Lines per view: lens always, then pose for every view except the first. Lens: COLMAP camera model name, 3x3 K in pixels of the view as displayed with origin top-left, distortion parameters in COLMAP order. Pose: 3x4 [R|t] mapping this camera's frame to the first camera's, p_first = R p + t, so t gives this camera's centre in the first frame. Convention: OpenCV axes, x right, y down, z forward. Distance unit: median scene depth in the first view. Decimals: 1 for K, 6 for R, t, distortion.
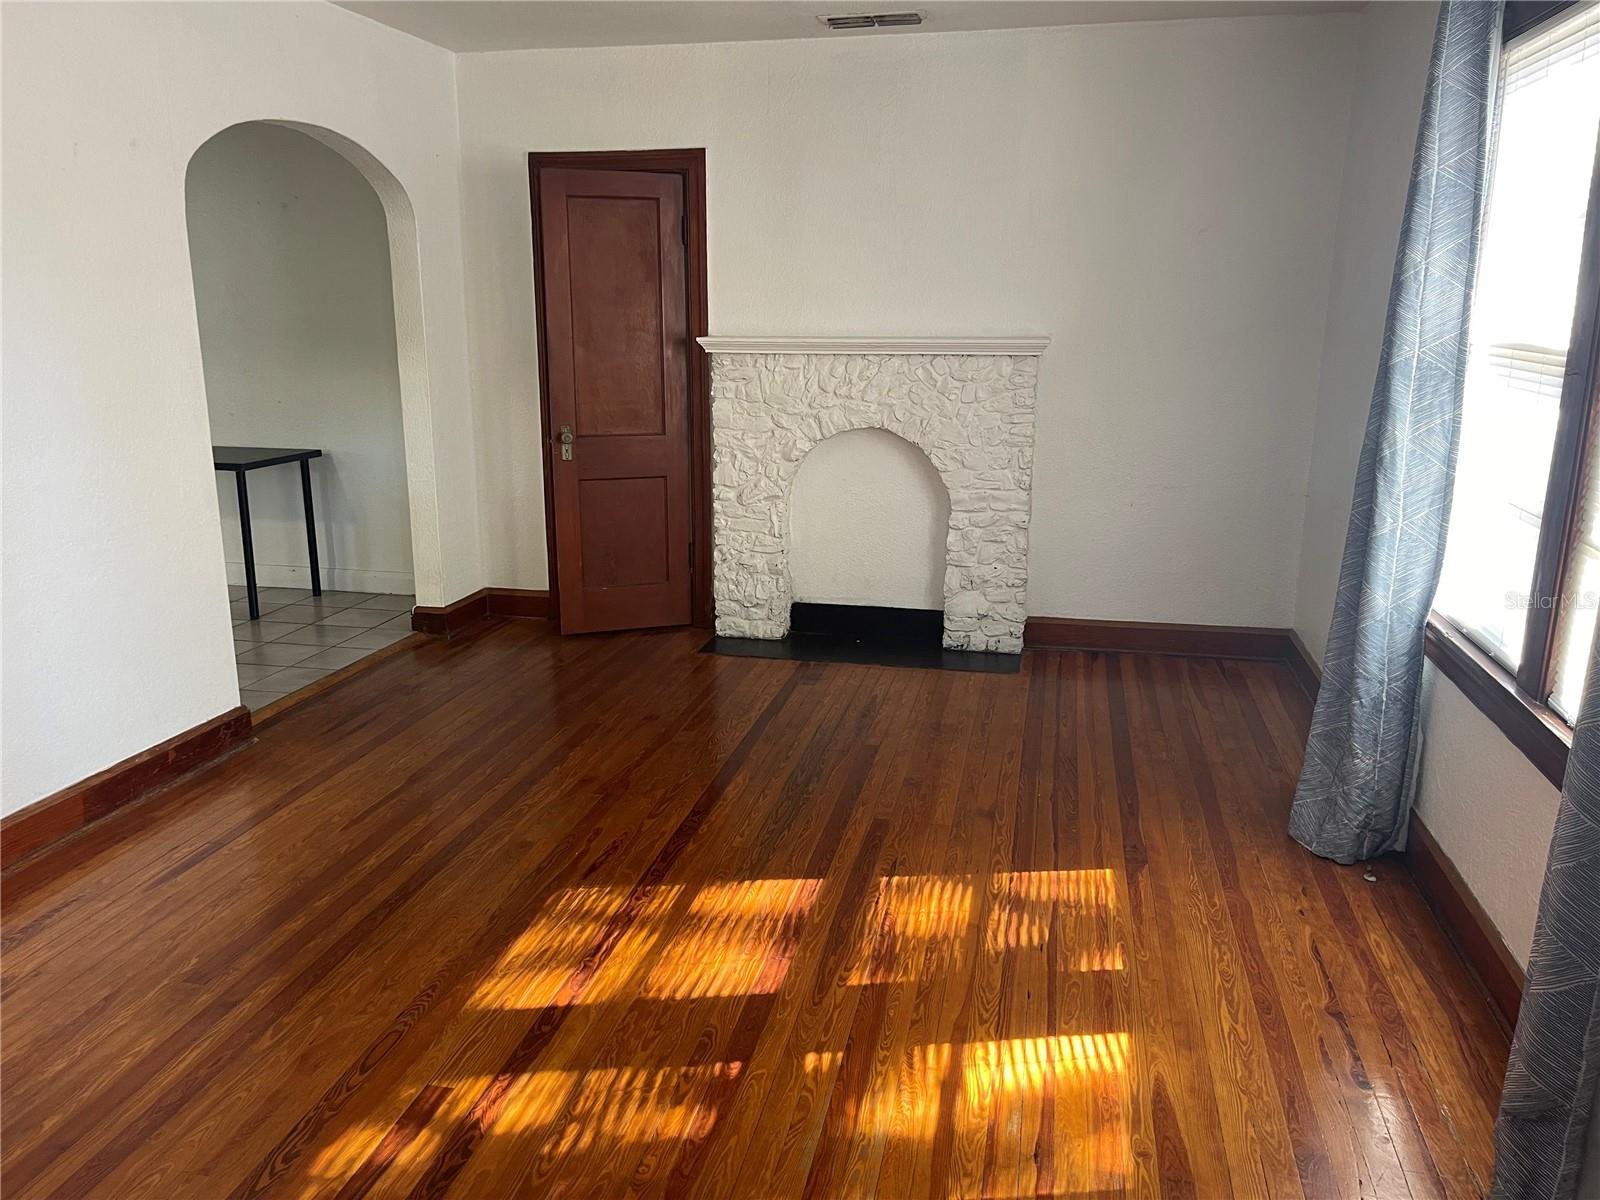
lens RADIAL K [[1217.9, 0, 801.9], [0, 1217.9, 593.0], [0, 0, 1]] dist [0.089159, -0.110900]
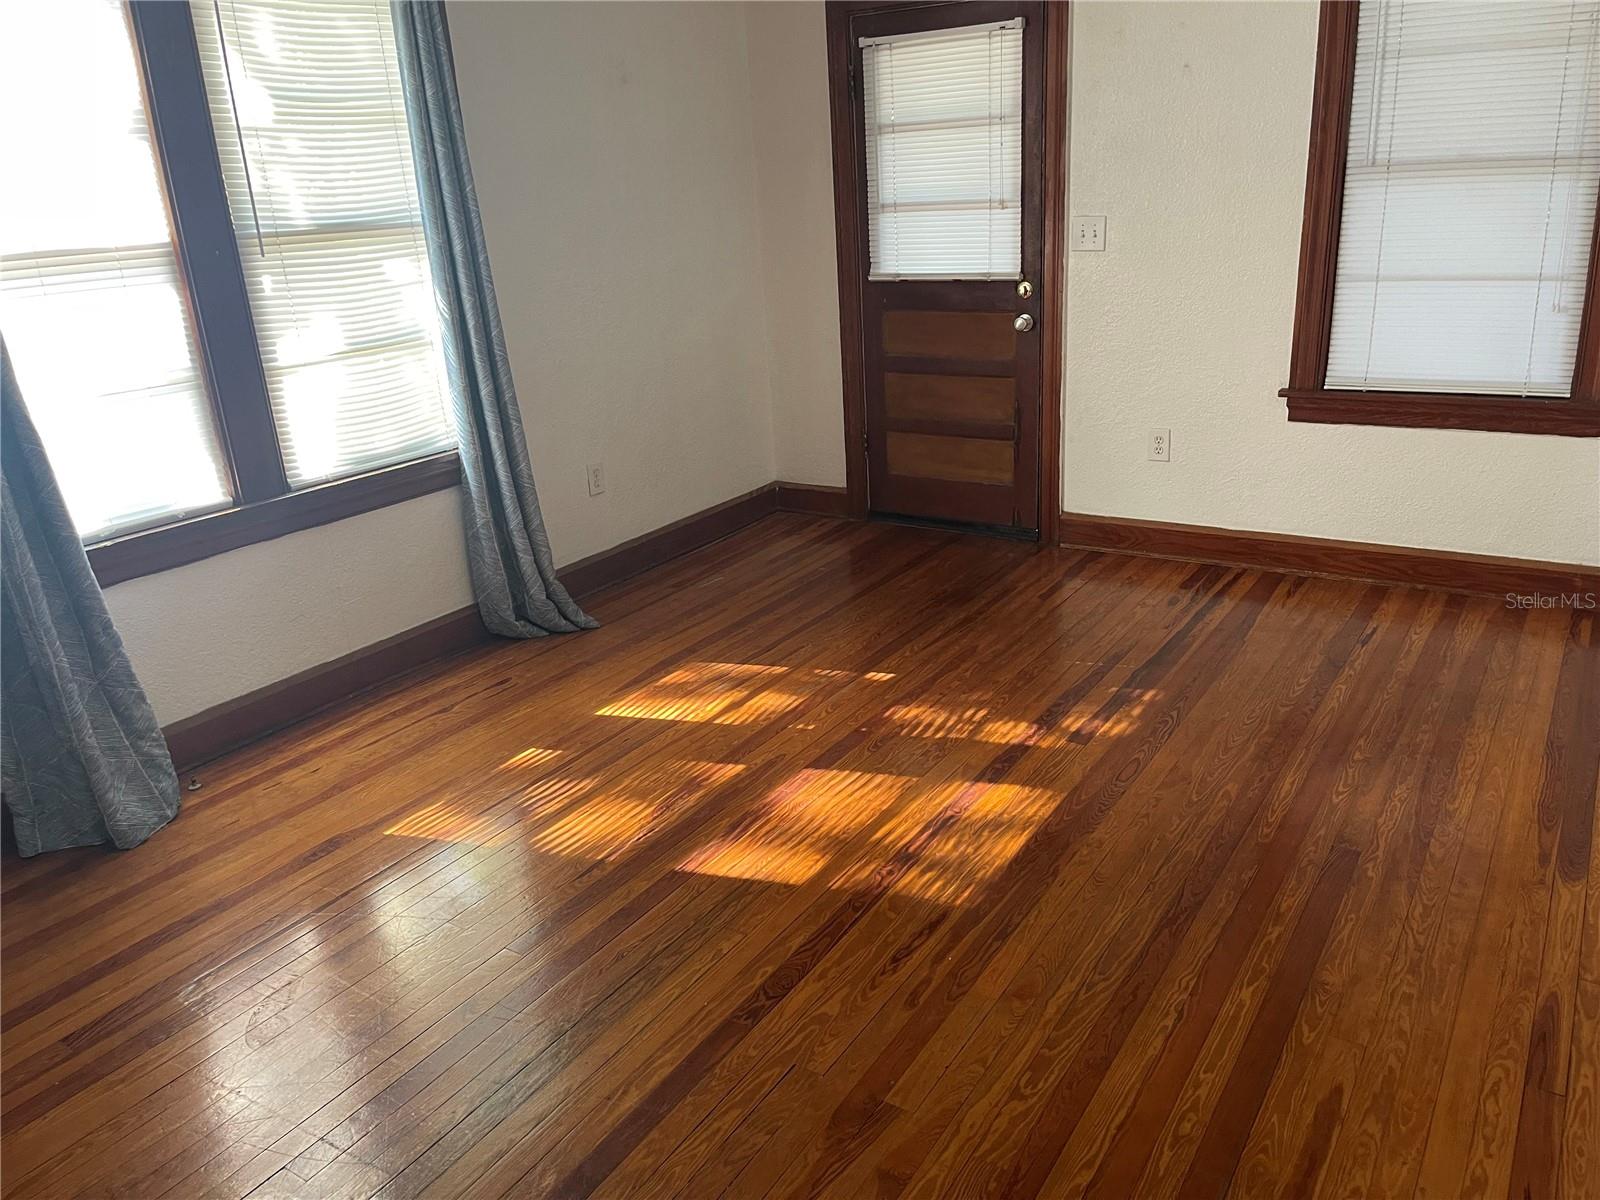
lens RADIAL K [[1217.9, 0, 801.9], [0, 1217.9, 593.0], [0, 0, 1]] dist [0.089159, -0.110900]
pose [[-0.929240, -0.061827, 0.364267, -0.426168], [0.145133, 0.845574, 0.513752, -0.412021], [-0.339779, 0.530266, -0.776768, 1.757656]]
